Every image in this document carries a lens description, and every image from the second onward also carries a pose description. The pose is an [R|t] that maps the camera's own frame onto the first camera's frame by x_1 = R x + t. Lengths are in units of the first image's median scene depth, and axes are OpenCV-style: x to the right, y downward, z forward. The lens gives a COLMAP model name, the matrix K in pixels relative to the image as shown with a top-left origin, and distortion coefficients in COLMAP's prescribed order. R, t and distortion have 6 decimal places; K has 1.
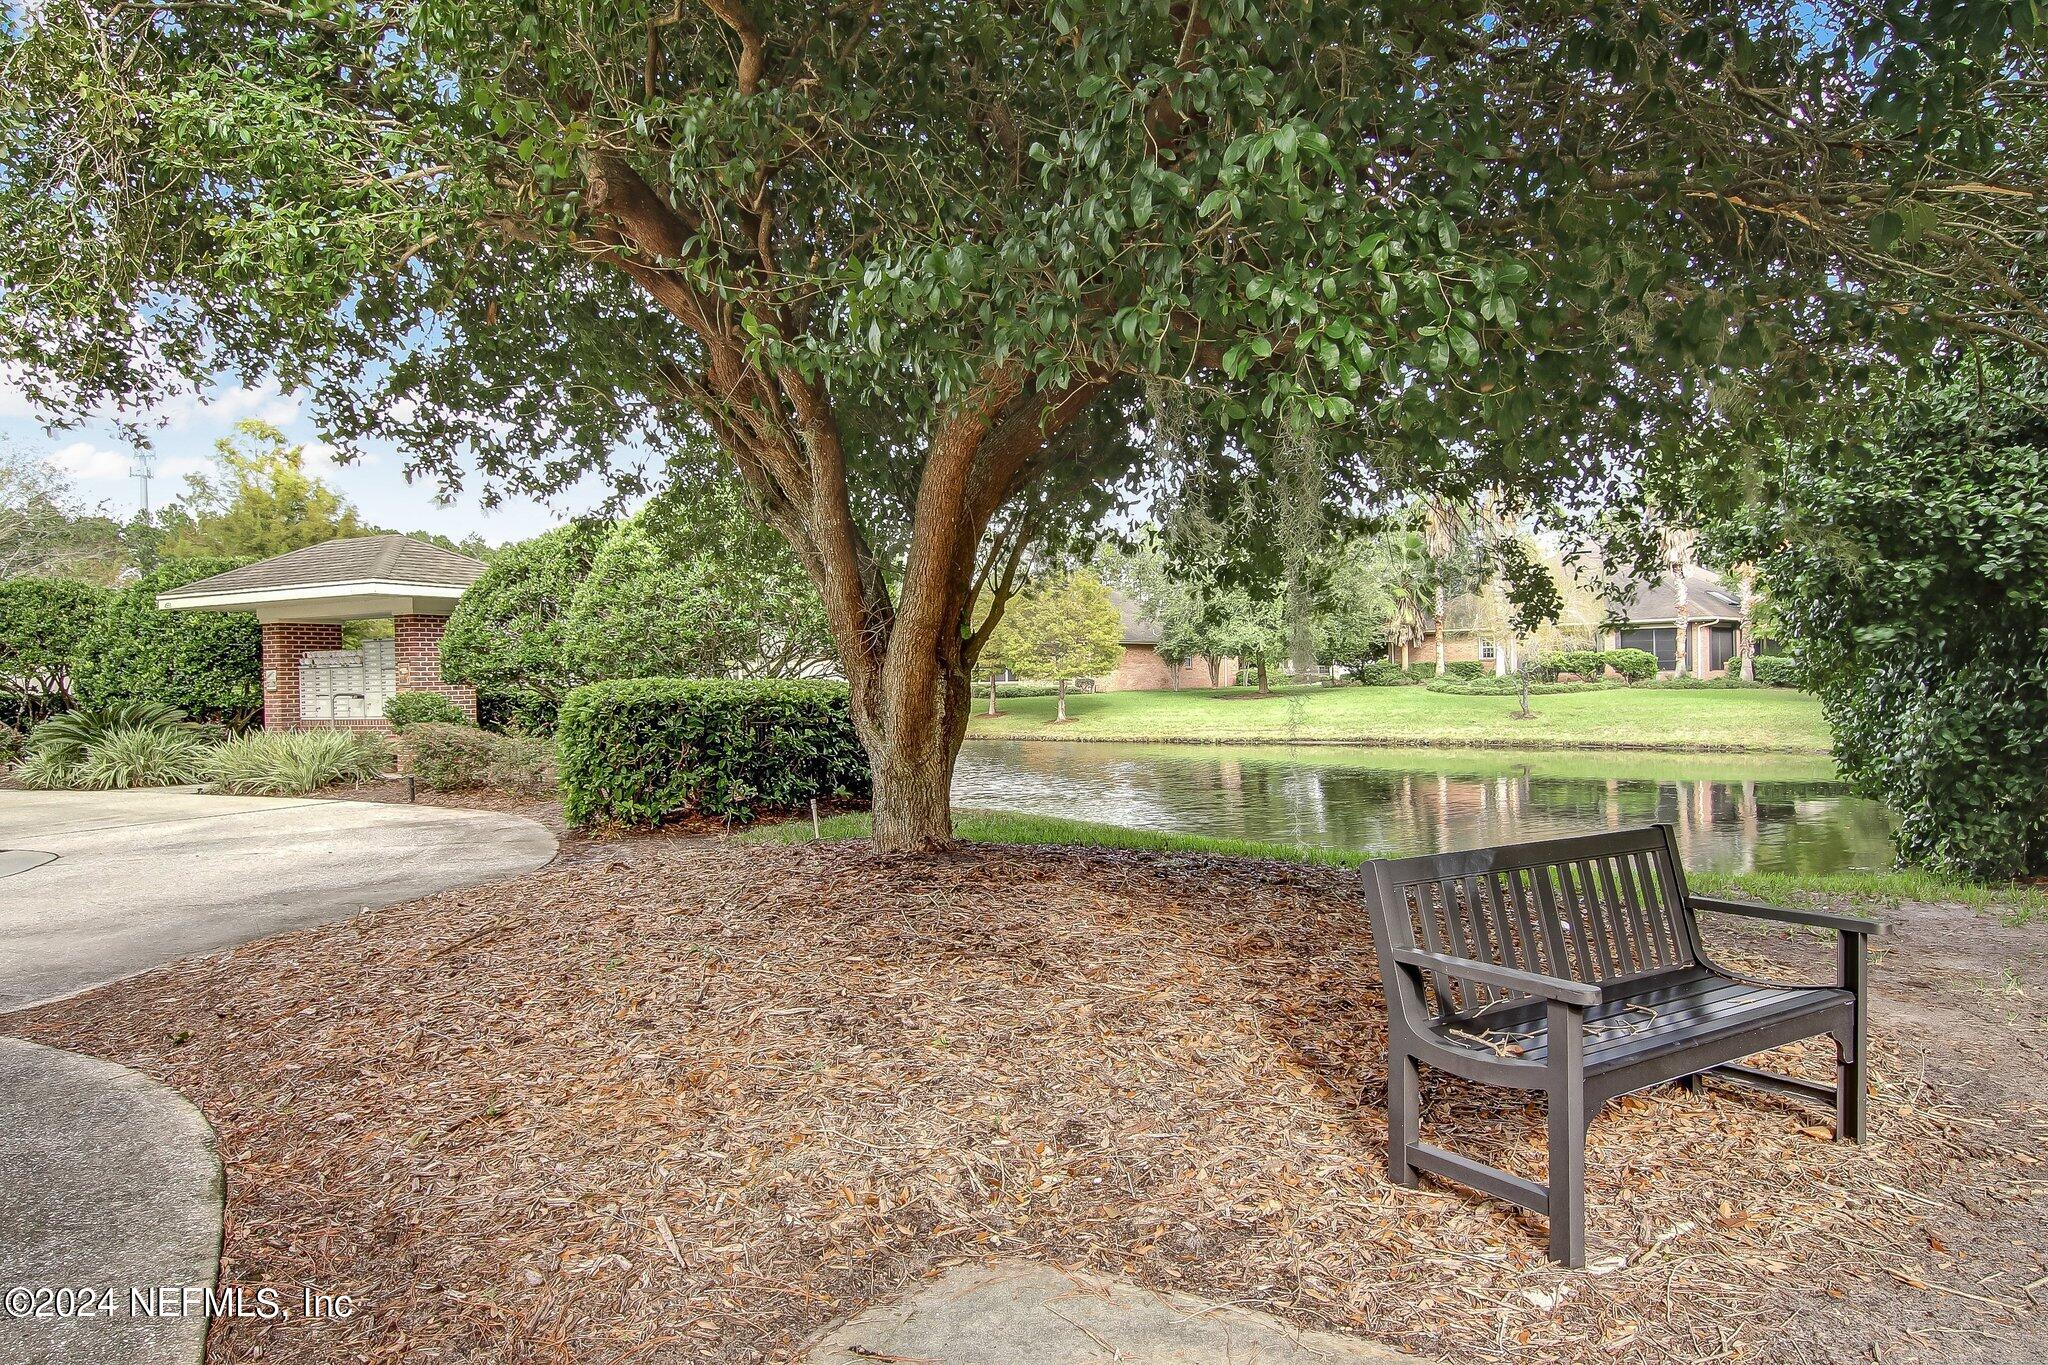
lens RADIAL K [[1227.4, 0, 1023.5], [0, 1227.4, 679.0], [0, 0, 1]] dist [0.000585, -0.000068]
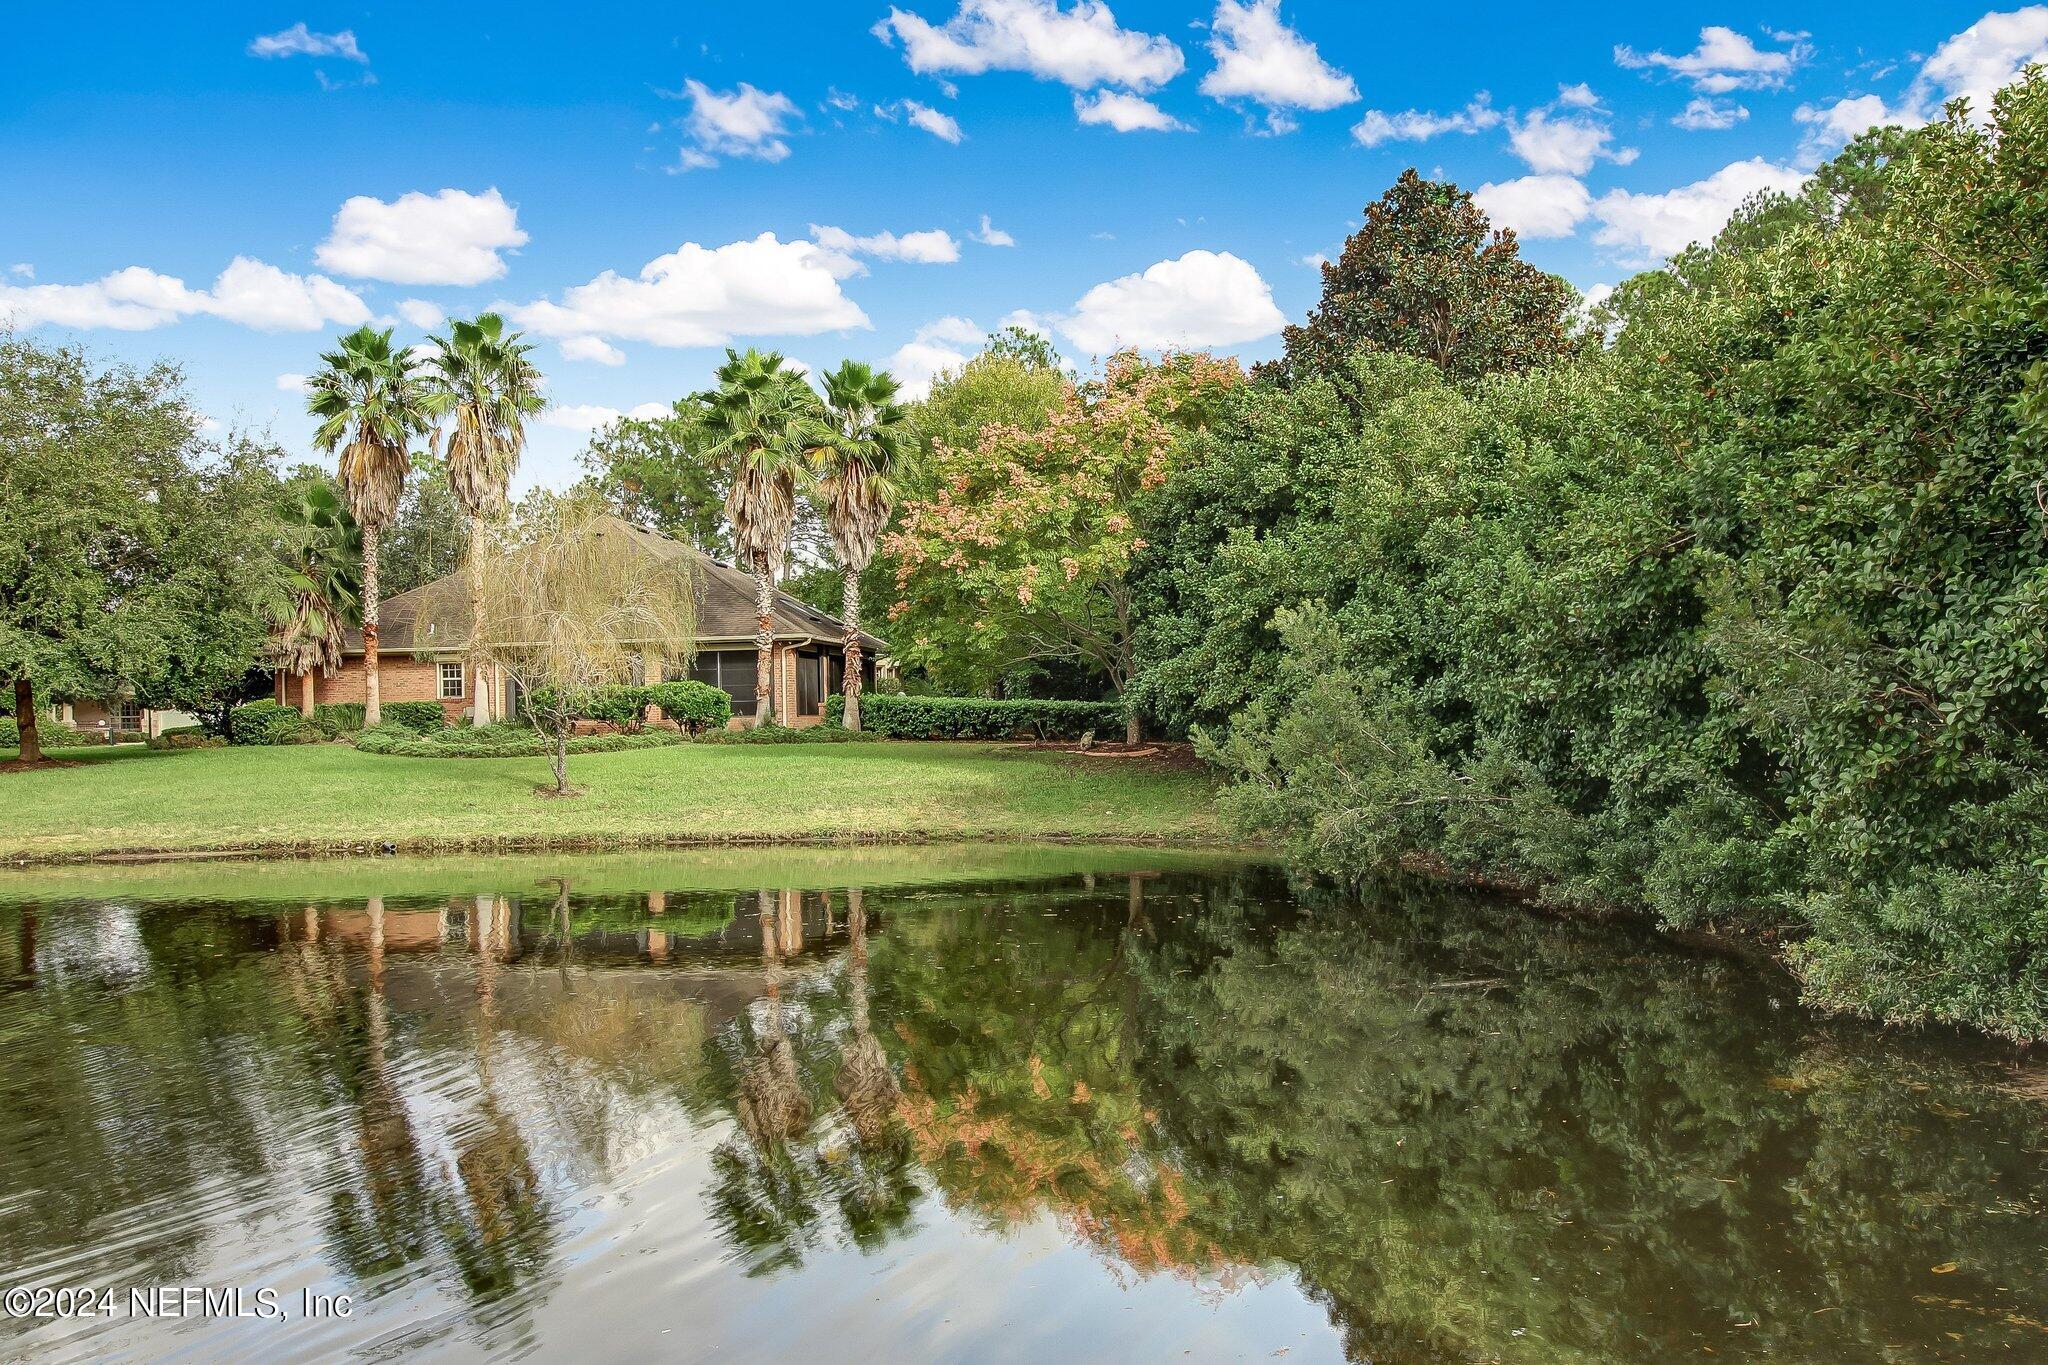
lens RADIAL K [[1788.0, 0, 1022.0], [0, 1788.0, 684.3], [0, 0, 1]] dist [0.012981, 0.007913]
pose [[0.762376, 0.014092, 0.646981, 0.029052], [0.005803, 0.999574, -0.028611, 0.004240], [-0.647108, 0.025567, 0.761969, 0.187050]]
